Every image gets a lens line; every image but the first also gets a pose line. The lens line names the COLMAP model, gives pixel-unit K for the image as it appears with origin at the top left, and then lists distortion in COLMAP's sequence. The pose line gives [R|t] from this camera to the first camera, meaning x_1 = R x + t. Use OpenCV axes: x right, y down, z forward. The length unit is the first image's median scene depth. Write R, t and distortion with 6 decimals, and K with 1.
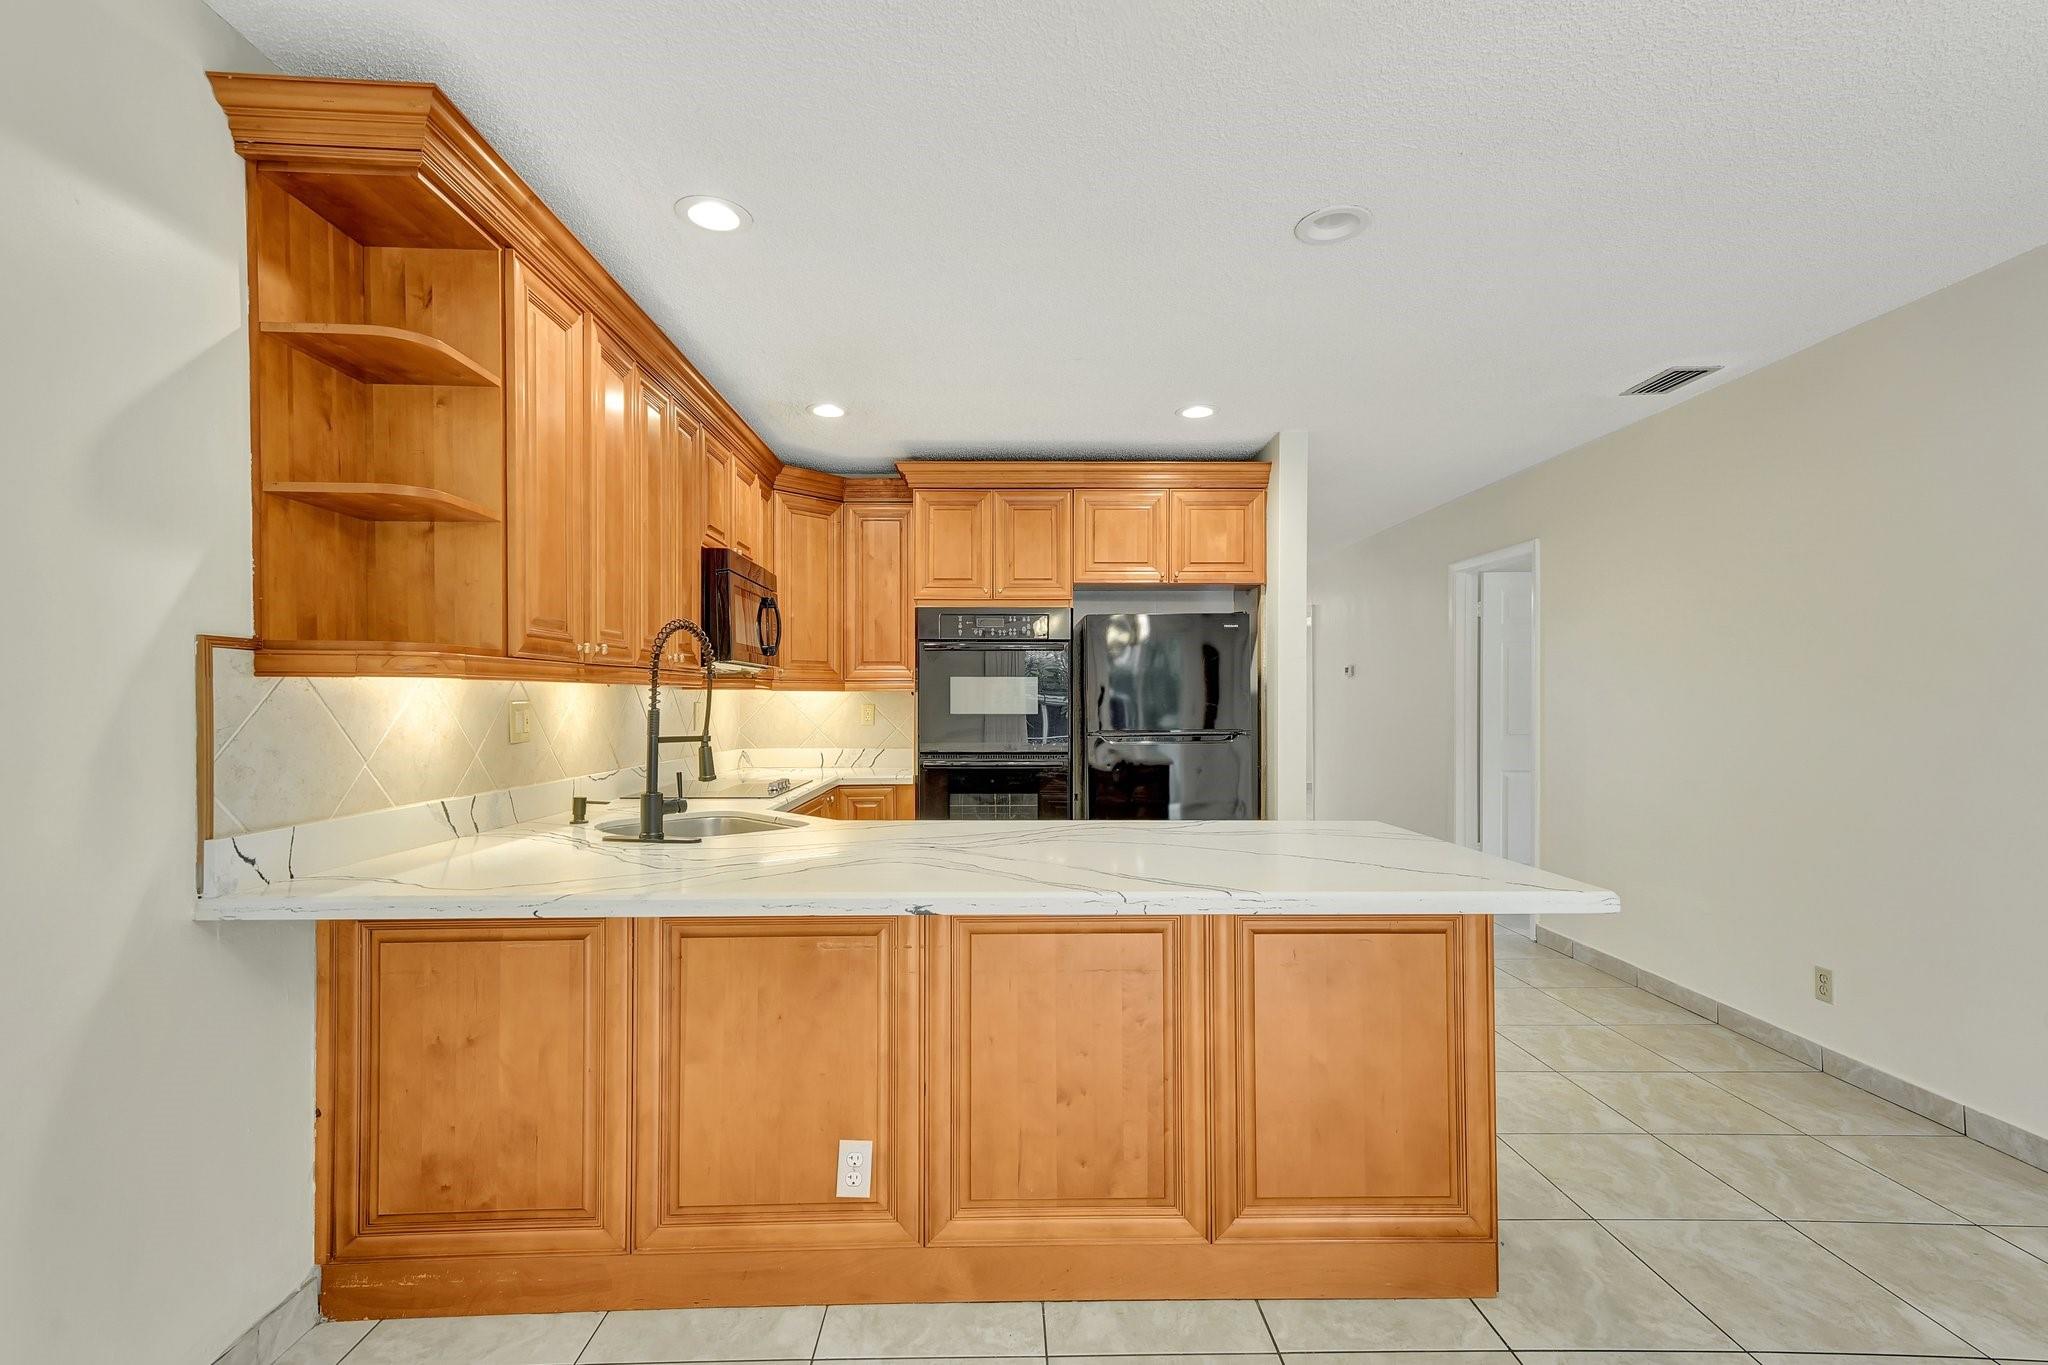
lens RADIAL K [[934.2, 0, 1019.4], [0, 934.2, 700.9], [0, 0, 1]] dist [0.028090, 0.000339]
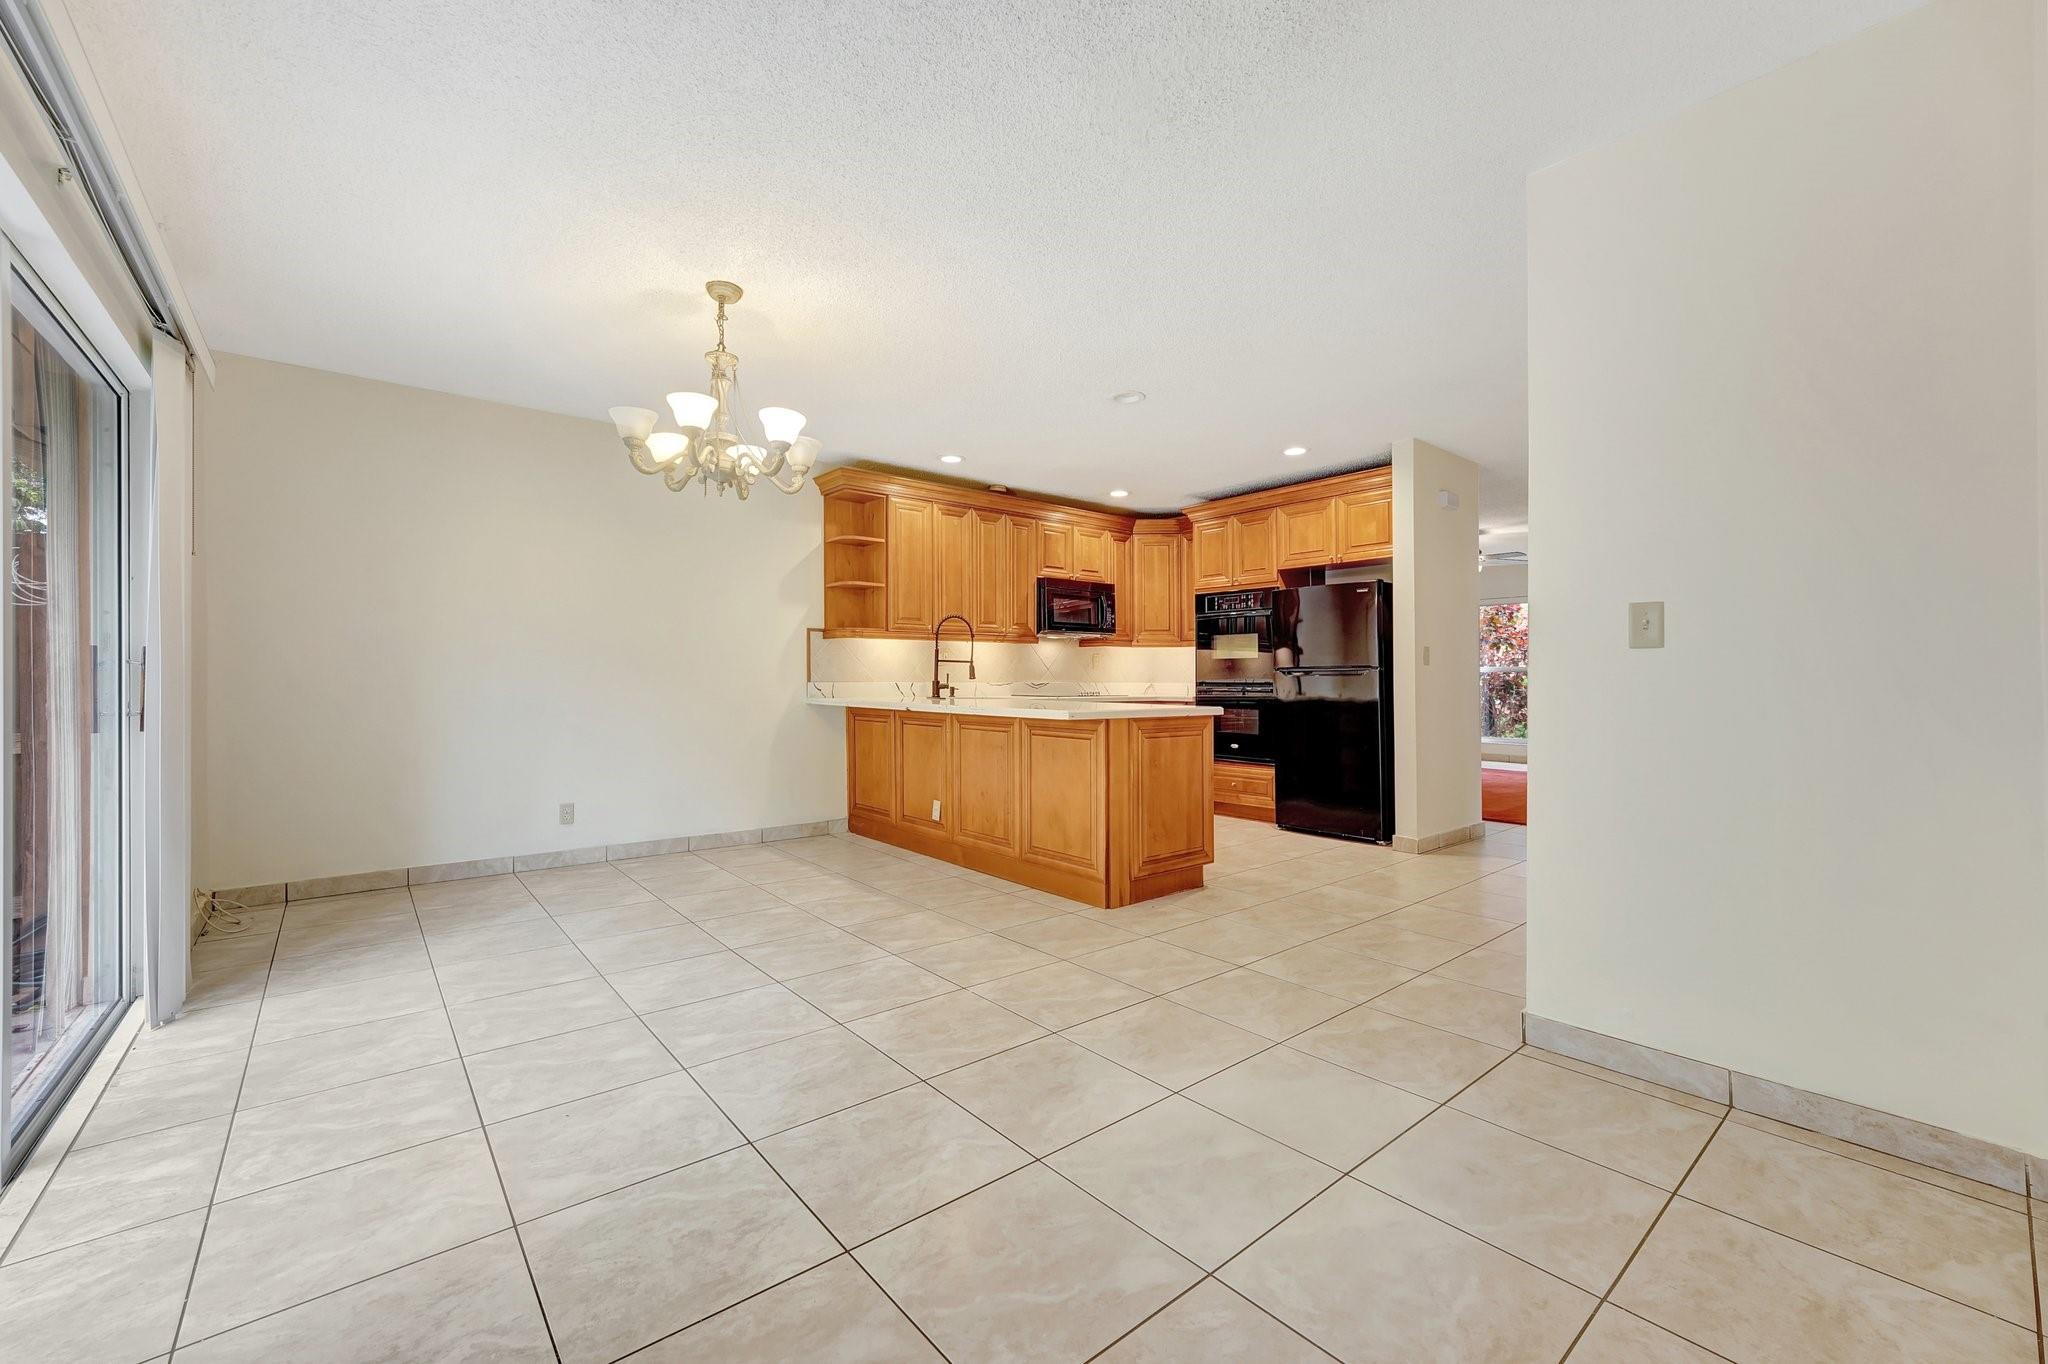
lens RADIAL K [[825.7, 0, 1028.9], [0, 825.7, 675.7], [0, 0, 1]] dist [-0.014942, 0.003478]
pose [[0.628016, -0.002521, -0.778197, 1.608311], [-0.000211, 0.999994, -0.003409, 0.093115], [0.778201, 0.002305, 0.628012, -0.263689]]
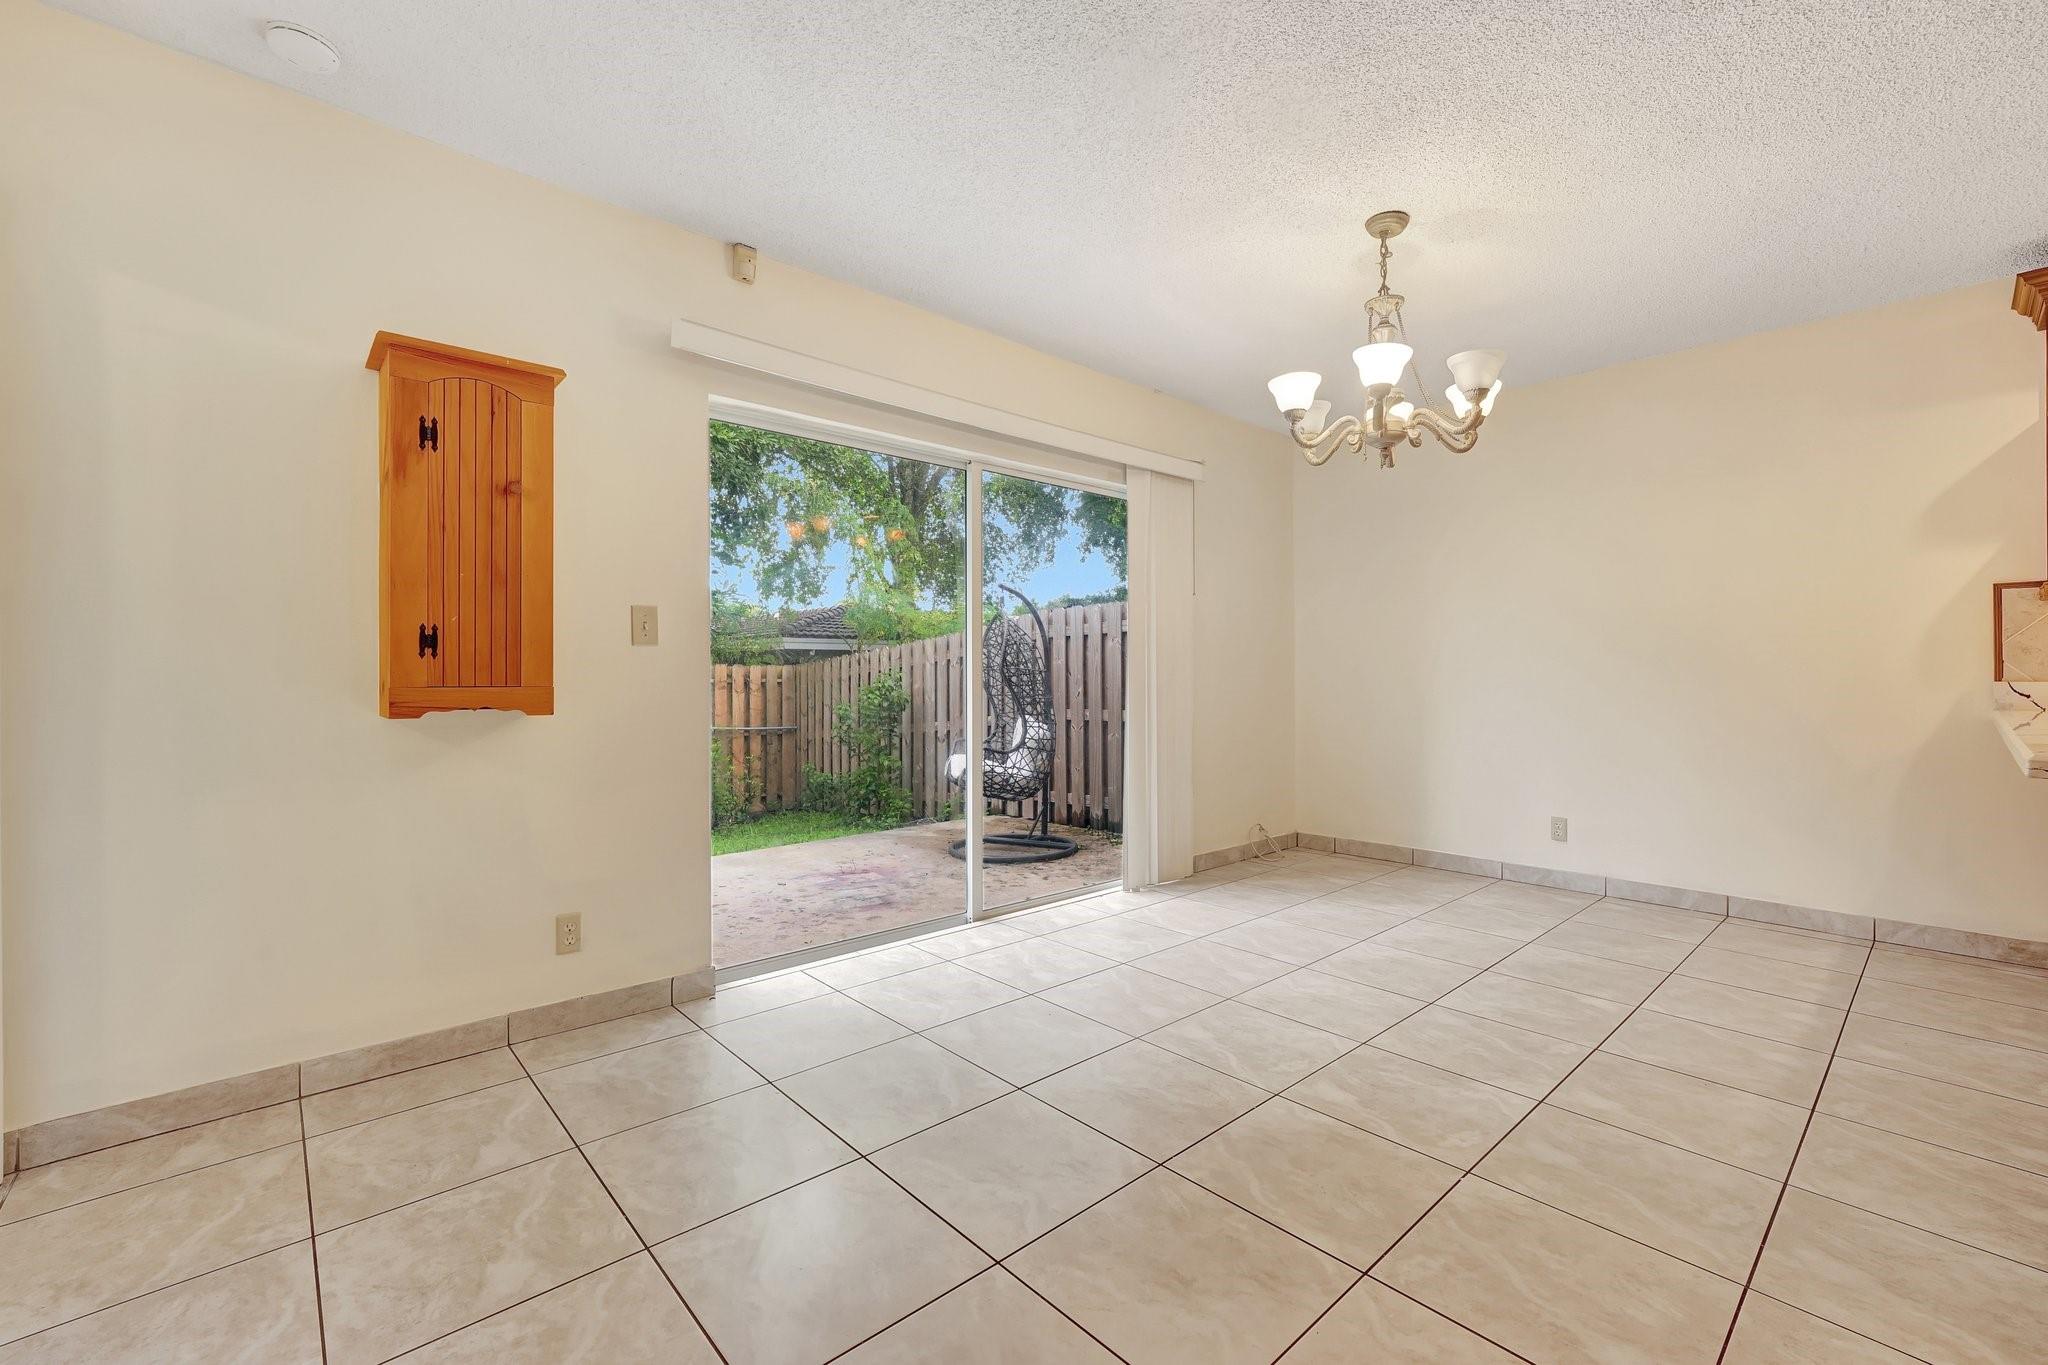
lens RADIAL K [[858.8, 0, 1017.4], [0, 858.8, 674.8], [0, 0, 1]] dist [-0.008129, -0.000205]
pose [[-0.761099, 0.000614, -0.648636, 1.430384], [0.003670, 0.999988, -0.003359, 0.092820], [0.648626, -0.004937, -0.761092, 0.741338]]
